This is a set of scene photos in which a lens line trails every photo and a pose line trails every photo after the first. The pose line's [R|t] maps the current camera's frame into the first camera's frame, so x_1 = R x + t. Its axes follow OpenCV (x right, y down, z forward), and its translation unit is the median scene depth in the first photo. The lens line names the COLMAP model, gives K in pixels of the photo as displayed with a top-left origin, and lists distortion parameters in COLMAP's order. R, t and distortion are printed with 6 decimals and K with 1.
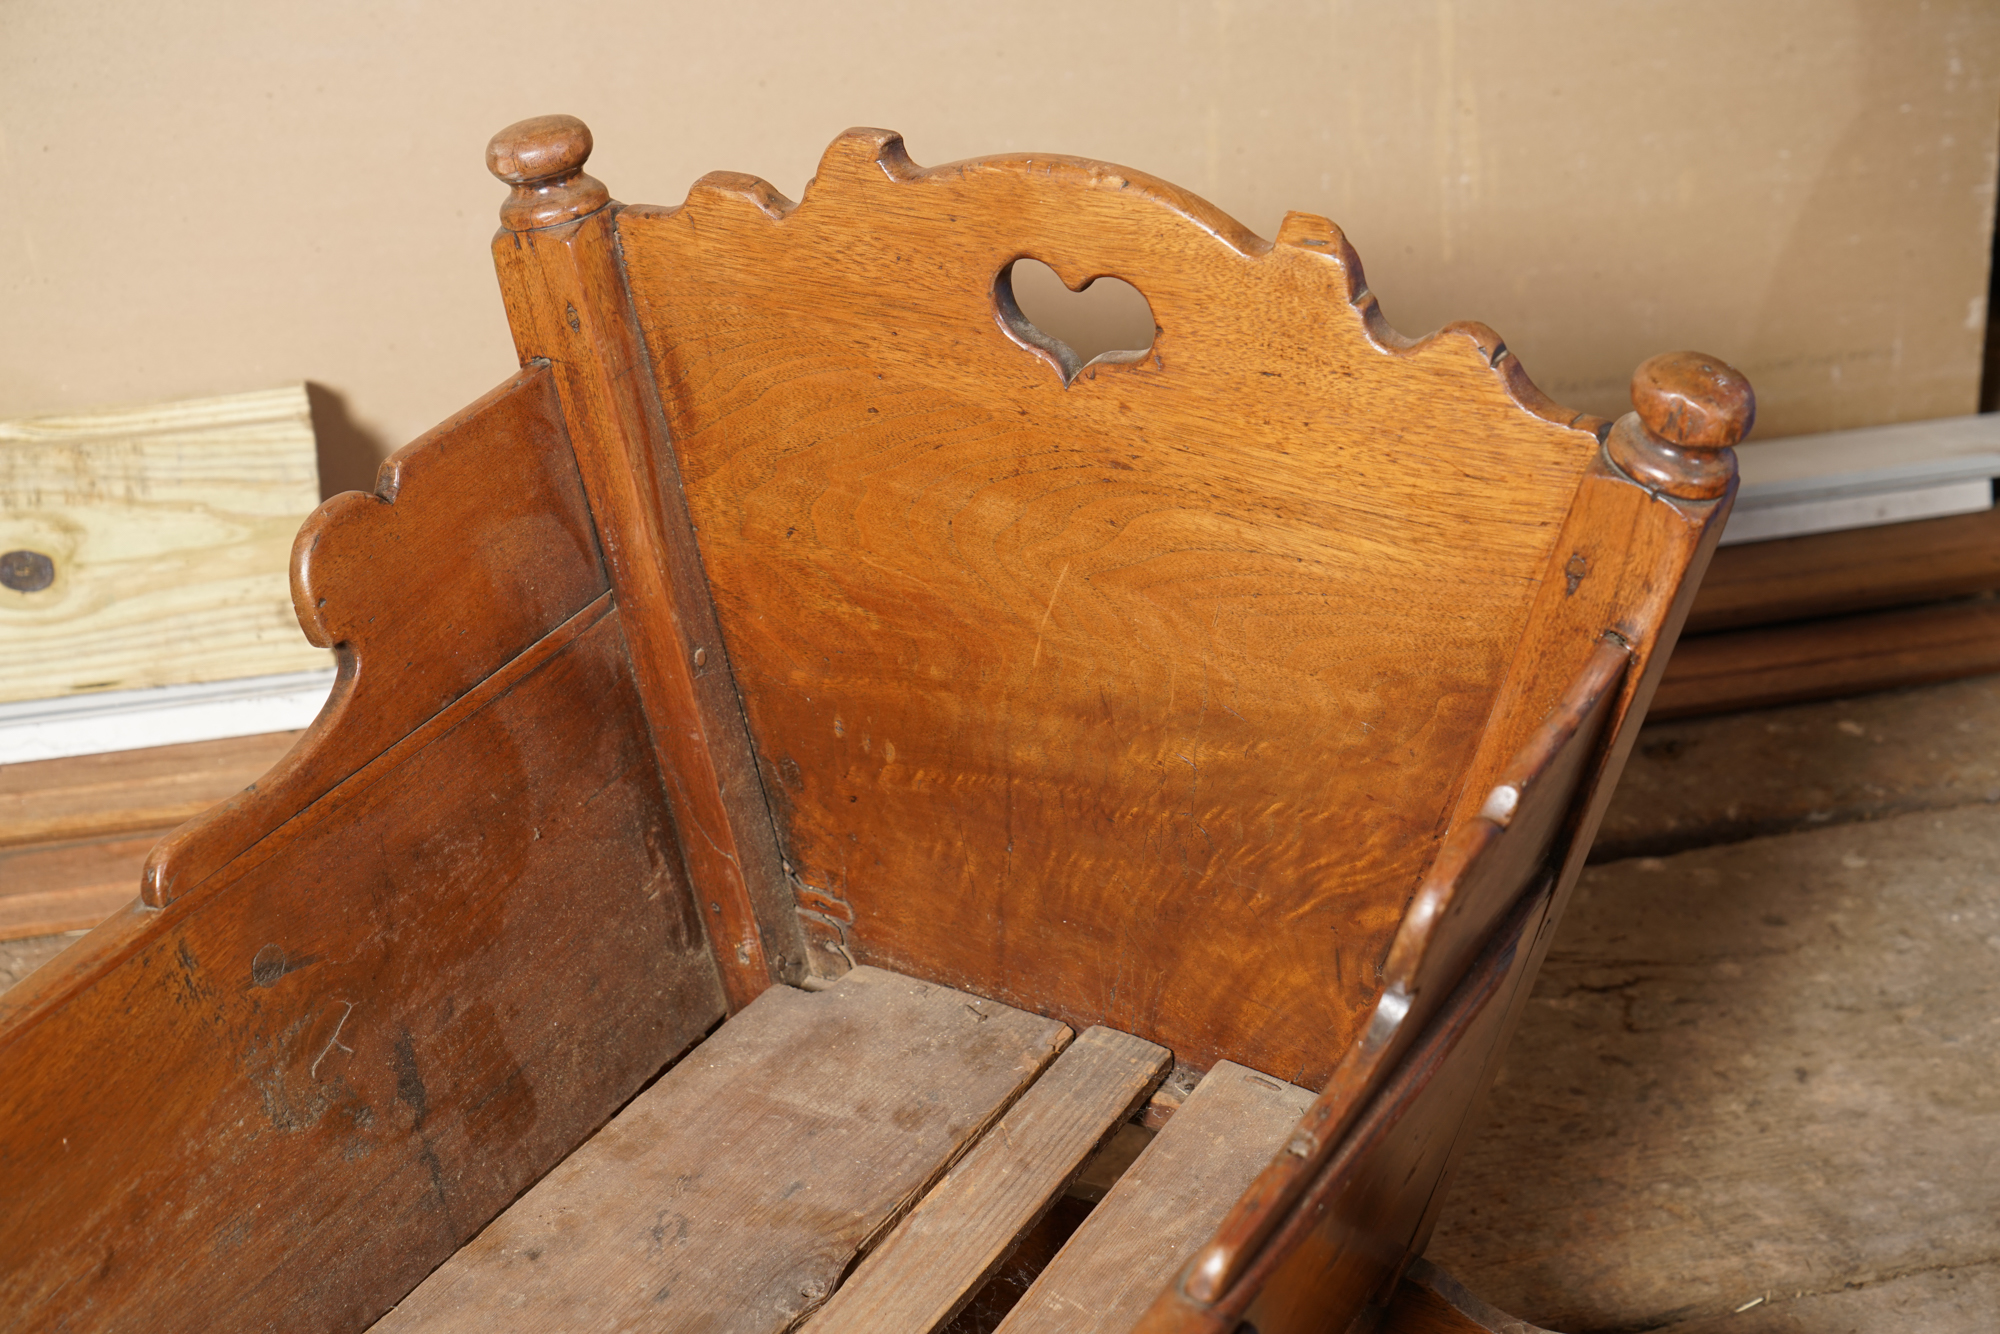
lens RADIAL K [[3430.8, 0, 932.1], [0, 3430.8, 729.9], [0, 0, 1]] dist [-0.021233, 0.000000]
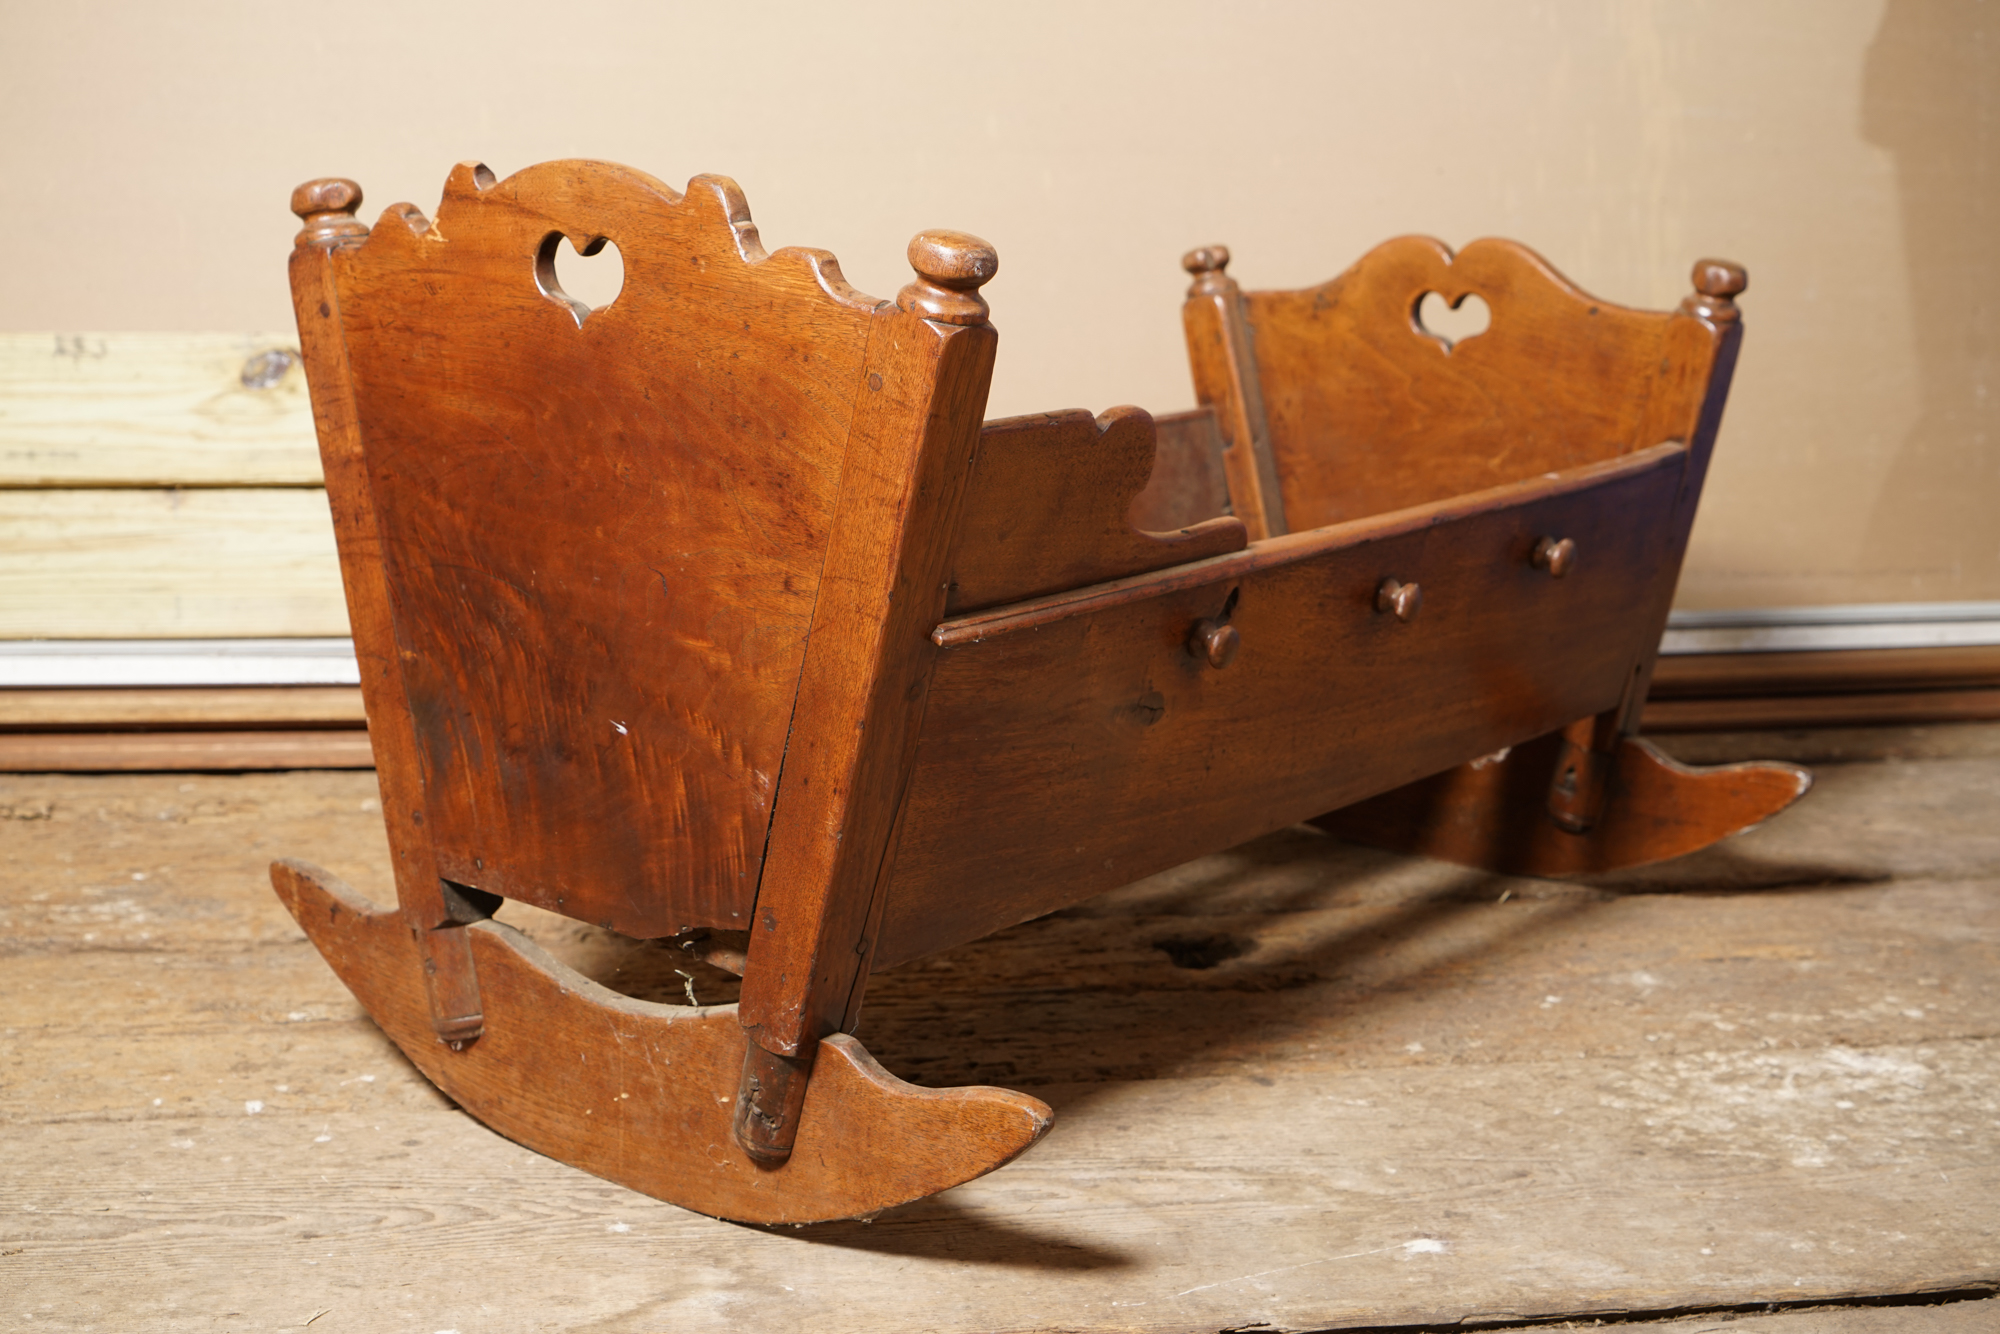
lens RADIAL K [[2878.0, 0, 909.1], [0, 2878.0, 712.6], [0, 0, 1]] dist [-0.012423, 0.000000]
pose [[0.988890, 0.030839, -0.145413, -0.003290], [-0.074087, 0.950333, -0.302289, 0.635821], [0.128868, 0.309704, 0.942060, -0.480844]]
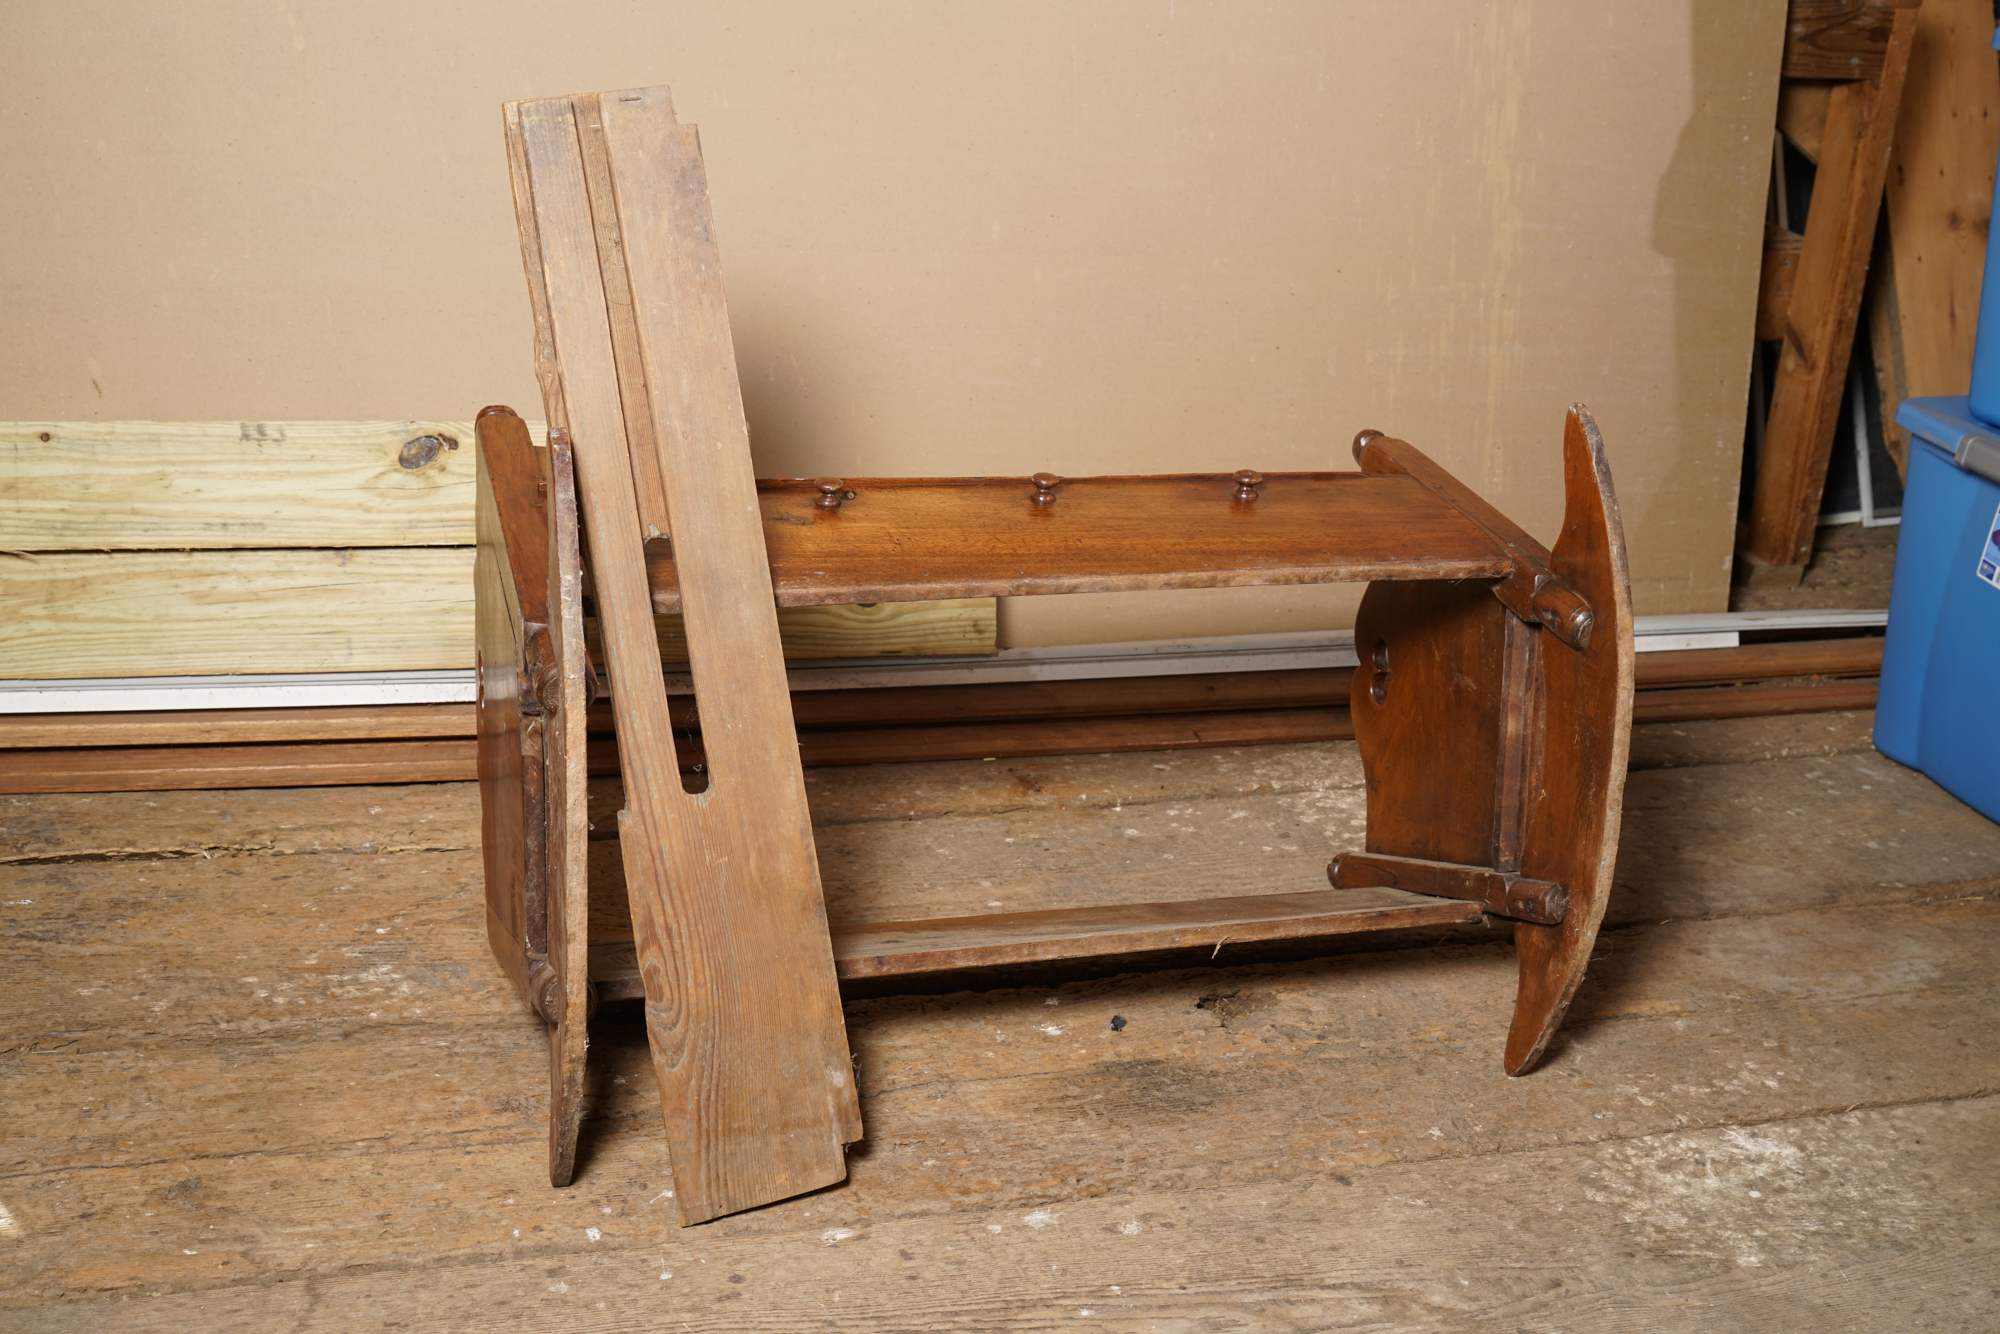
lens RADIAL K [[2305.1, 0, 945.1], [0, 2305.1, 695.5], [0, 0, 1]] dist [-0.005324, 0.000000]
pose [[0.998461, 0.053316, 0.015289, -0.313295], [-0.050506, 0.987900, -0.146637, 0.310676], [-0.022922, 0.145639, 0.989072, -0.612150]]
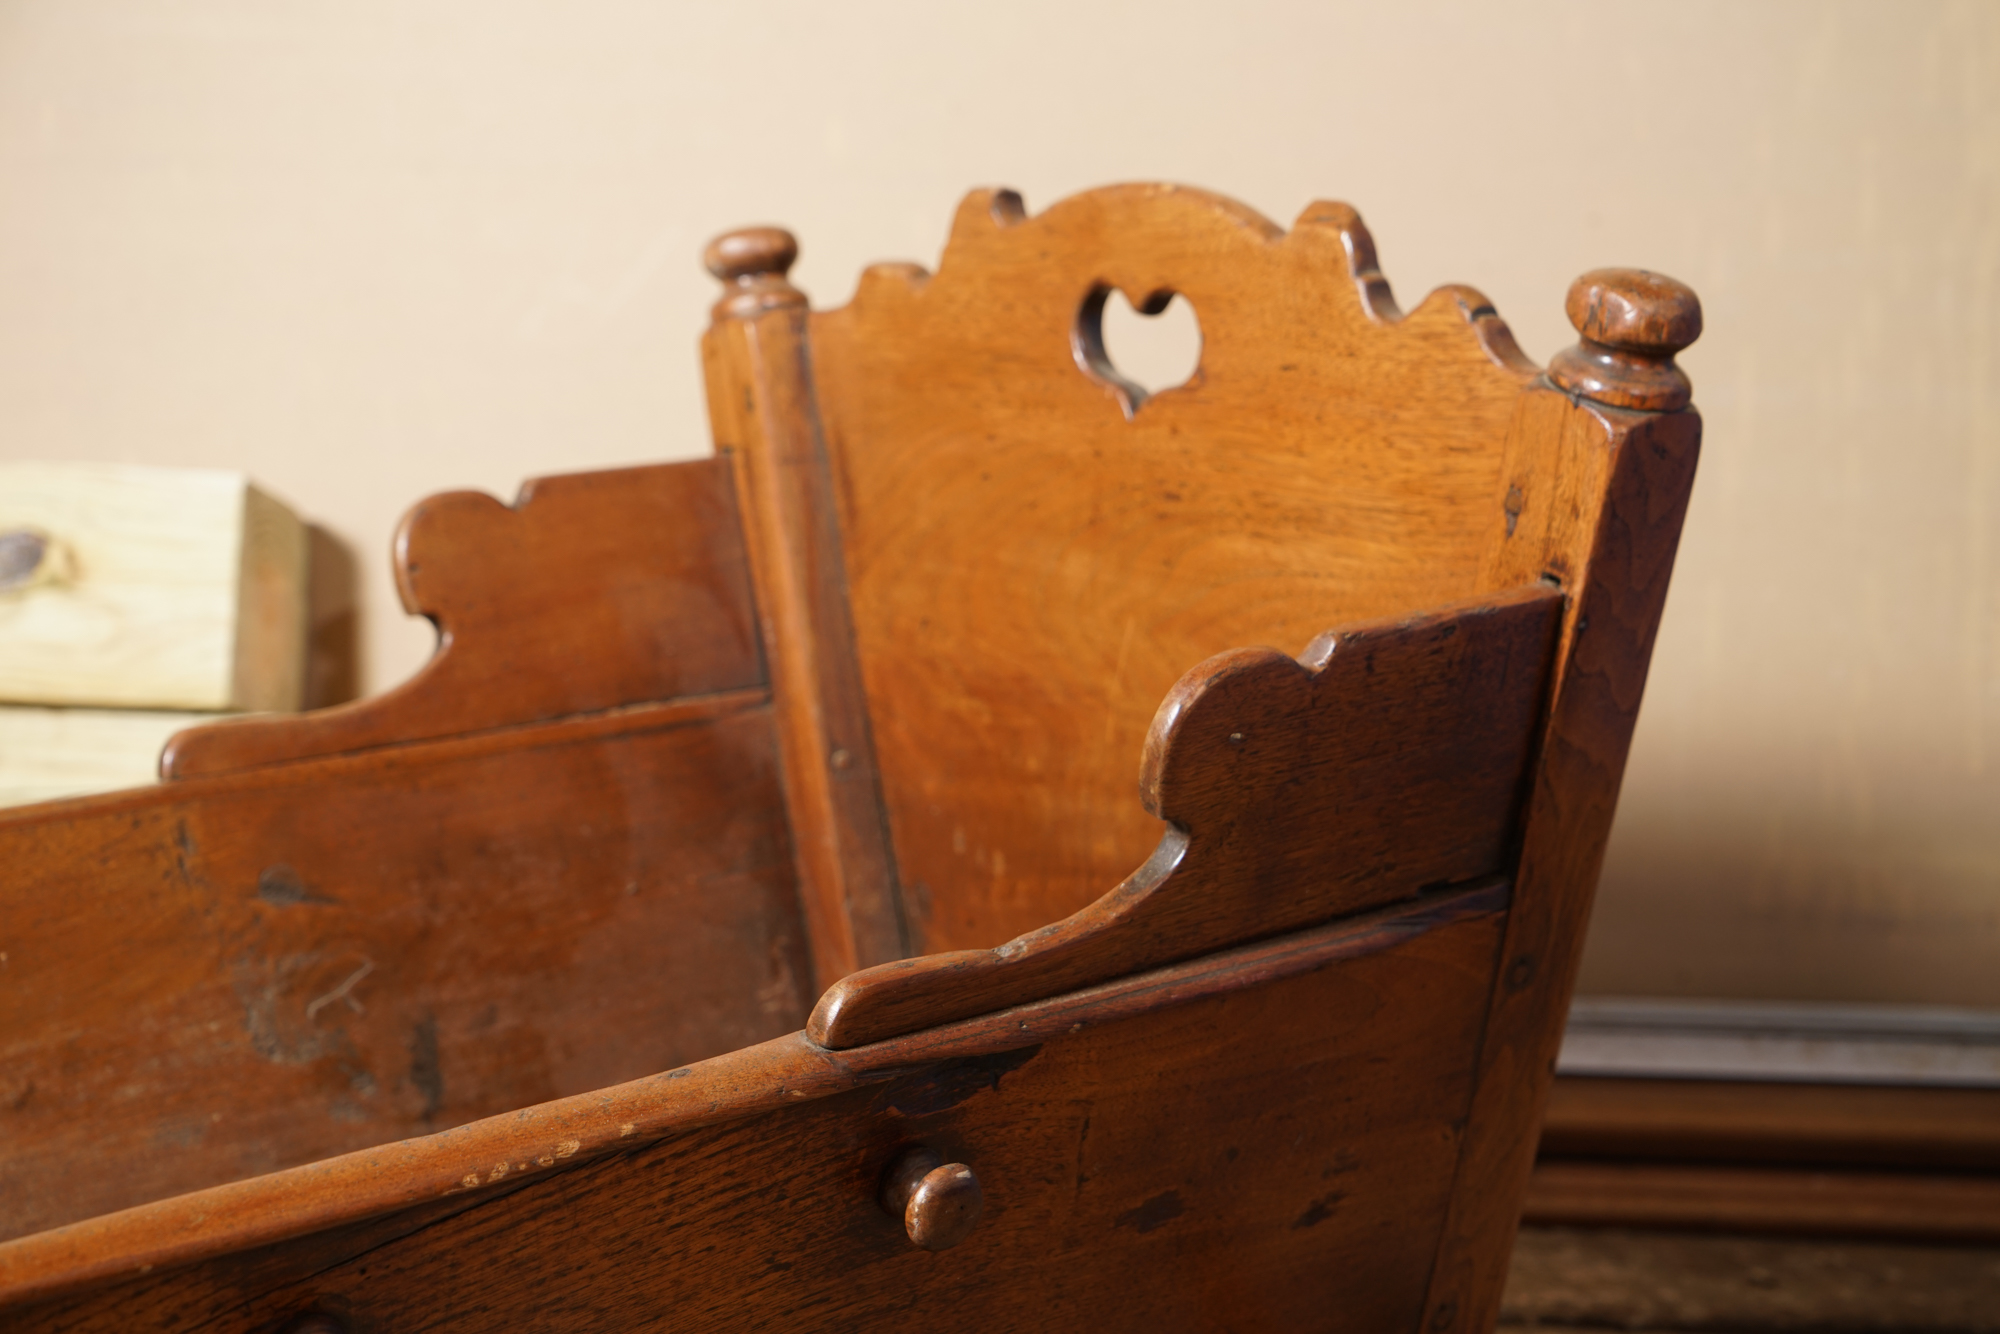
lens RADIAL K [[3297.6, 0, 900.1], [0, 3297.6, 694.0], [0, 0, 1]] dist [-0.013376, 0.000000]
pose [[0.931496, 0.073484, -0.356251, 0.305777], [-0.185653, 0.938259, -0.291895, 0.251318], [0.312806, 0.338039, 0.887628, 0.153544]]
